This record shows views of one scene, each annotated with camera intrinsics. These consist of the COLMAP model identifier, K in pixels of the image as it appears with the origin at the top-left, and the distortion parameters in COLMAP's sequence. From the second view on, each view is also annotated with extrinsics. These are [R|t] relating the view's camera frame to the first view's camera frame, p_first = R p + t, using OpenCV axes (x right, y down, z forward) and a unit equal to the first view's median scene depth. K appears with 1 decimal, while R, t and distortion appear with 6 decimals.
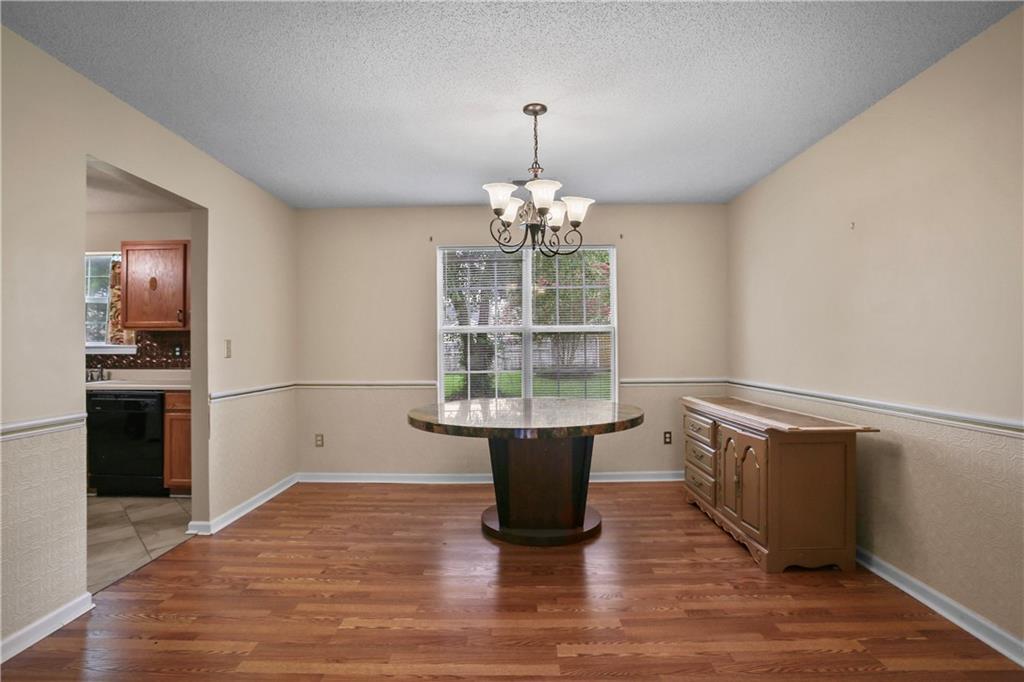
lens RADIAL K [[494.2, 0, 512.0], [0, 494.2, 341.0], [0, 0, 1]] dist [-0.043894, 0.000158]
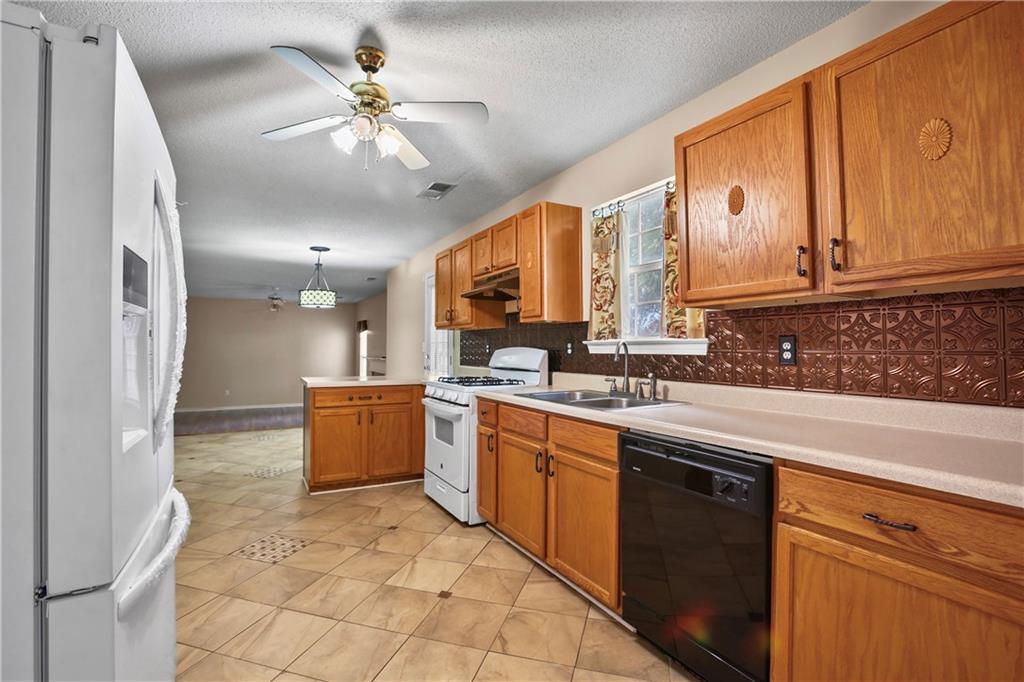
lens RADIAL K [[471.7, 0, 514.2], [0, 471.7, 338.7], [0, 0, 1]] dist [-0.076068, 0.025454]
pose [[0.492526, -0.012684, -0.870205, -0.443796], [0.012363, 0.999895, -0.007576, 0.010399], [0.870210, -0.007027, 0.492631, 0.568462]]
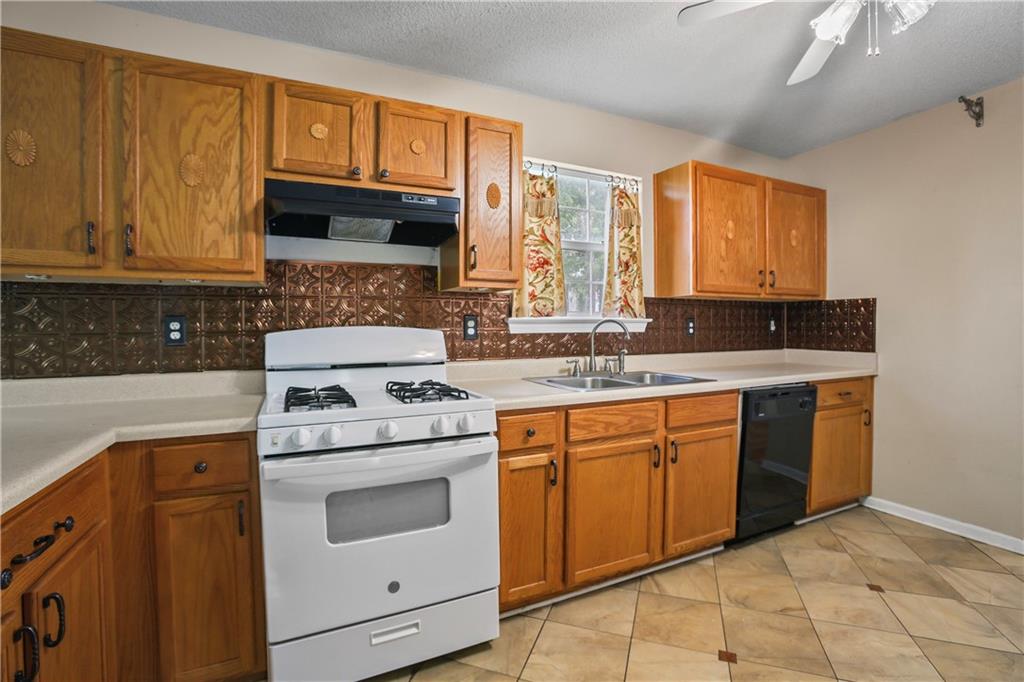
lens RADIAL K [[454.1, 0, 510.0], [0, 454.1, 337.2], [0, 0, 1]] dist [-0.080503, 0.021150]
pose [[0.908230, -0.008474, 0.418386, -1.214921], [-0.006785, 0.999365, 0.034969, 0.013634], [-0.418417, -0.034599, 0.907596, 0.514161]]
